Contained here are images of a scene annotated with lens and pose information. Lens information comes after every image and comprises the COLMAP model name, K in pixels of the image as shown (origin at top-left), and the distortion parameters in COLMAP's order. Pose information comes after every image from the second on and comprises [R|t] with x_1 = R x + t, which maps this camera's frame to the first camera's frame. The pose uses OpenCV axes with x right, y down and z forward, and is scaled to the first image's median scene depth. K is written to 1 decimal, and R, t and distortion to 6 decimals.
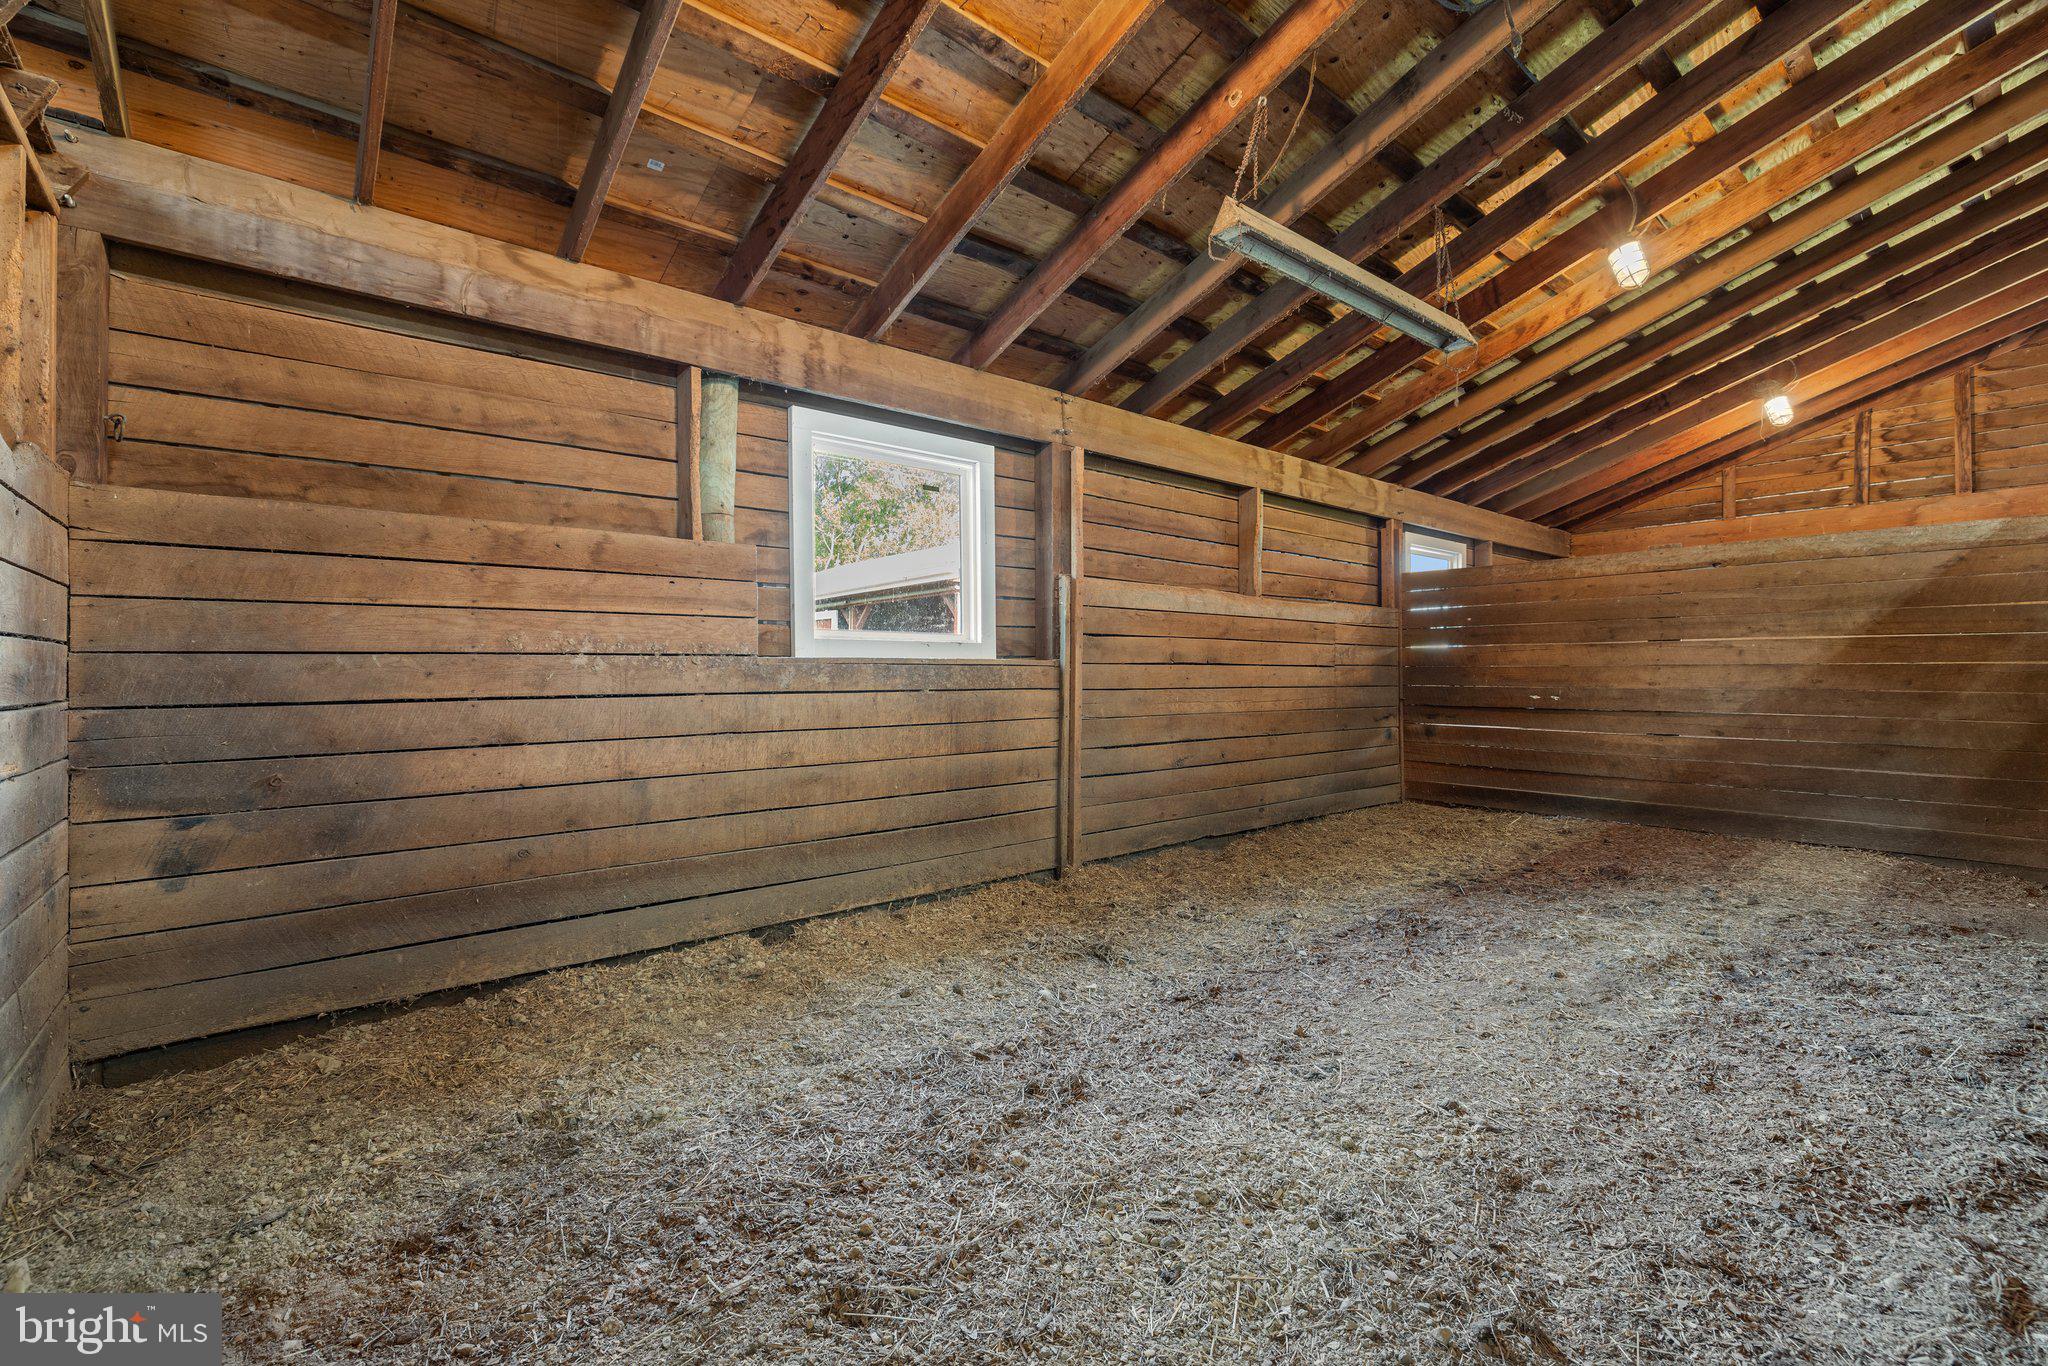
lens RADIAL K [[873.6, 0, 1019.7], [0, 873.6, 682.2], [0, 0, 1]] dist [-0.002643, -0.001493]
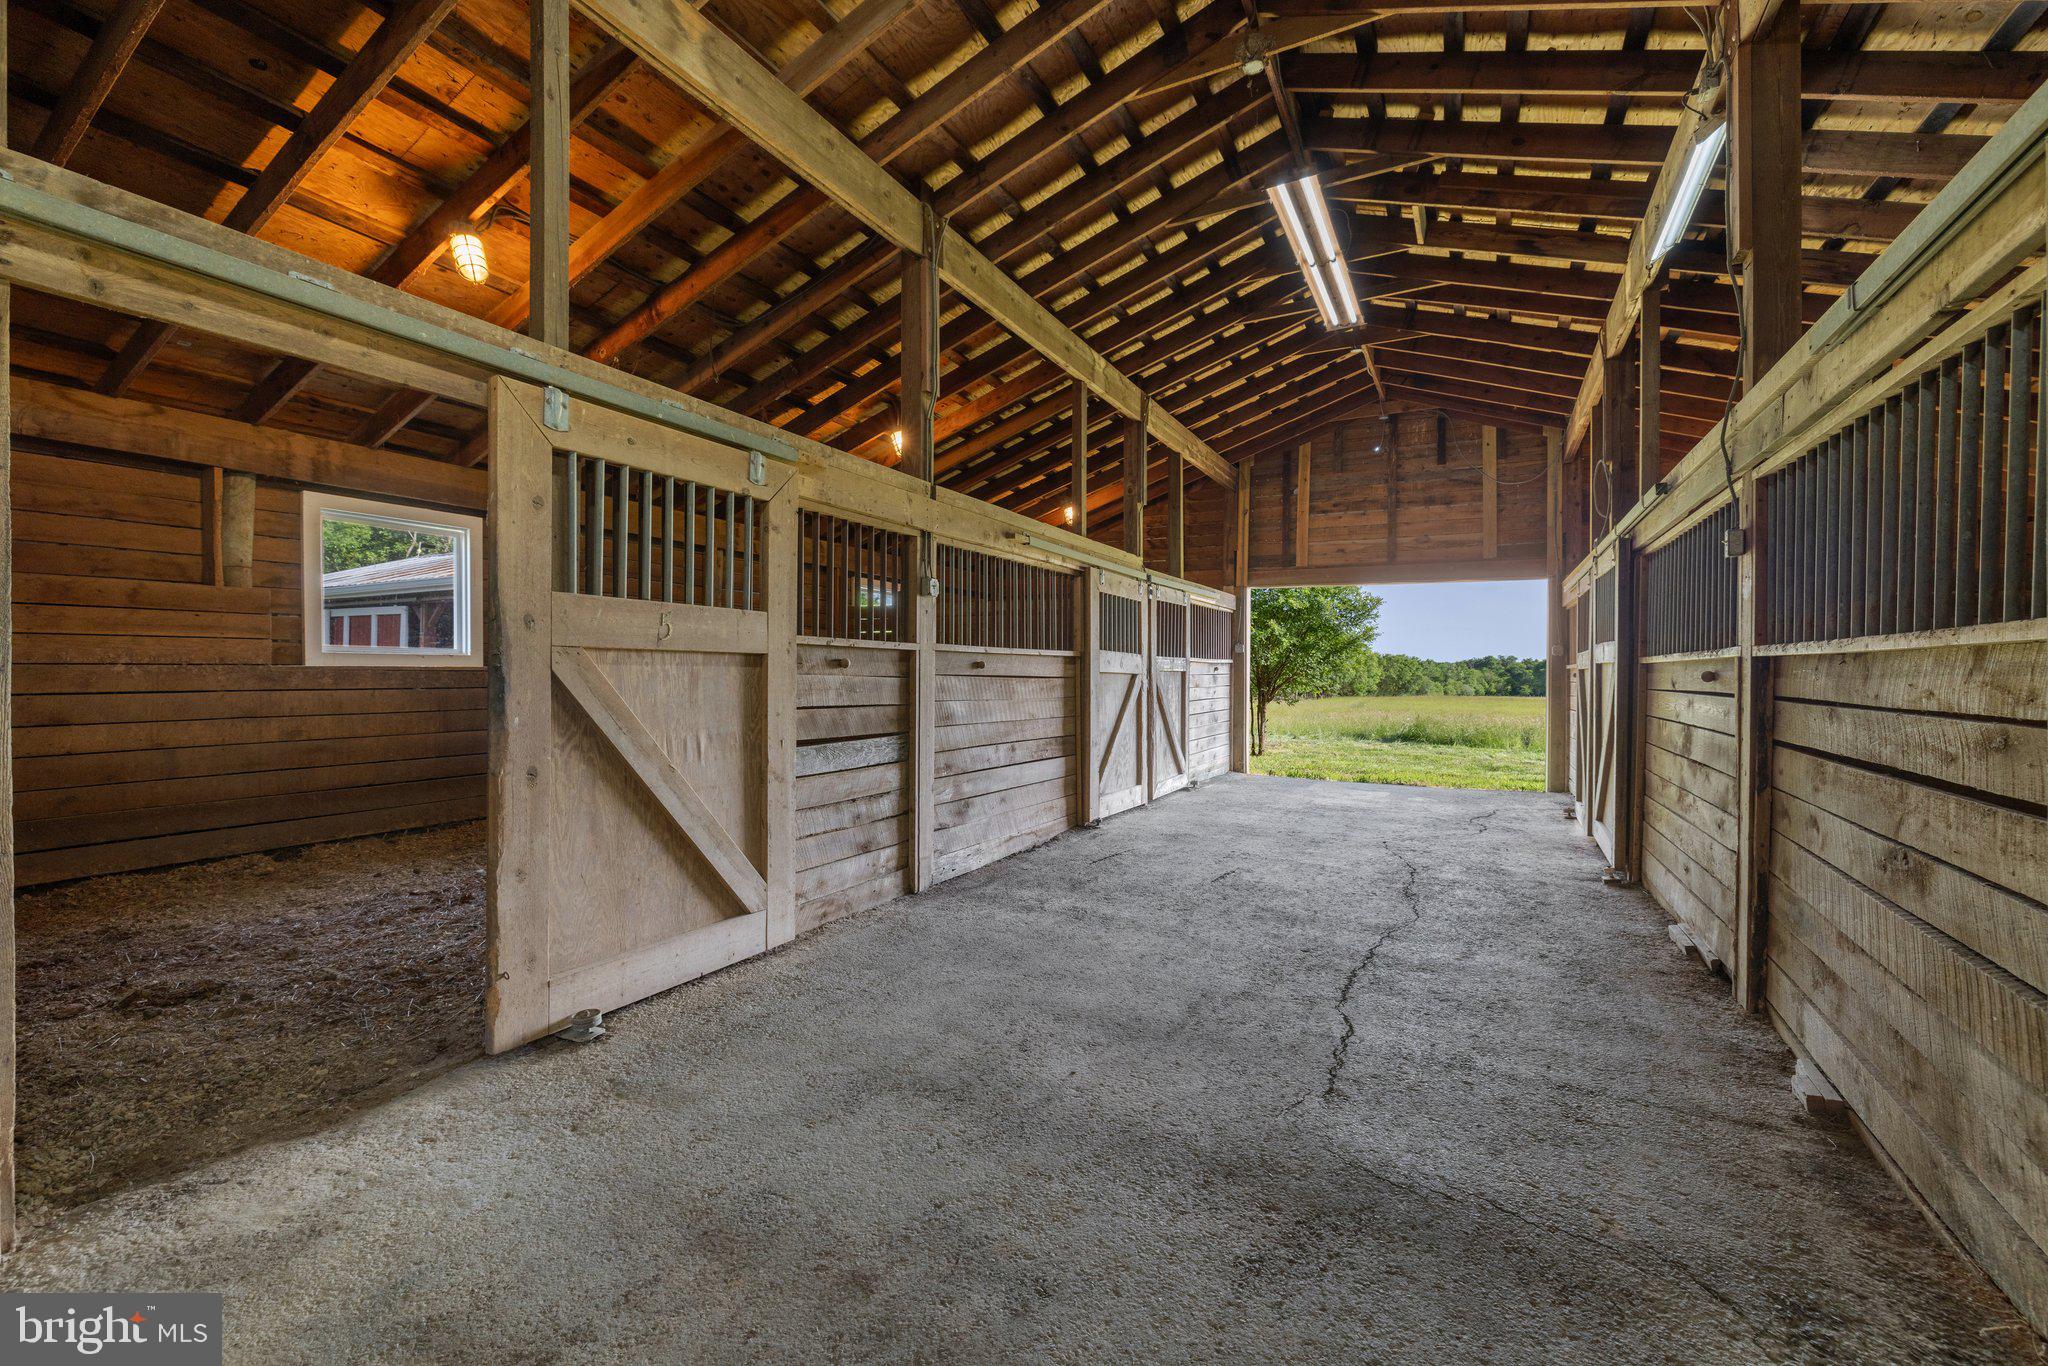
lens RADIAL K [[873.6, 0, 1015.0], [0, 873.6, 683.7], [0, 0, 1]] dist [-0.002643, -0.001493]
pose [[0.931719, 0.004423, 0.363153, 0.331623], [-0.007134, 0.999956, 0.006125, -0.016400], [-0.363110, -0.008298, 0.931709, -0.814269]]
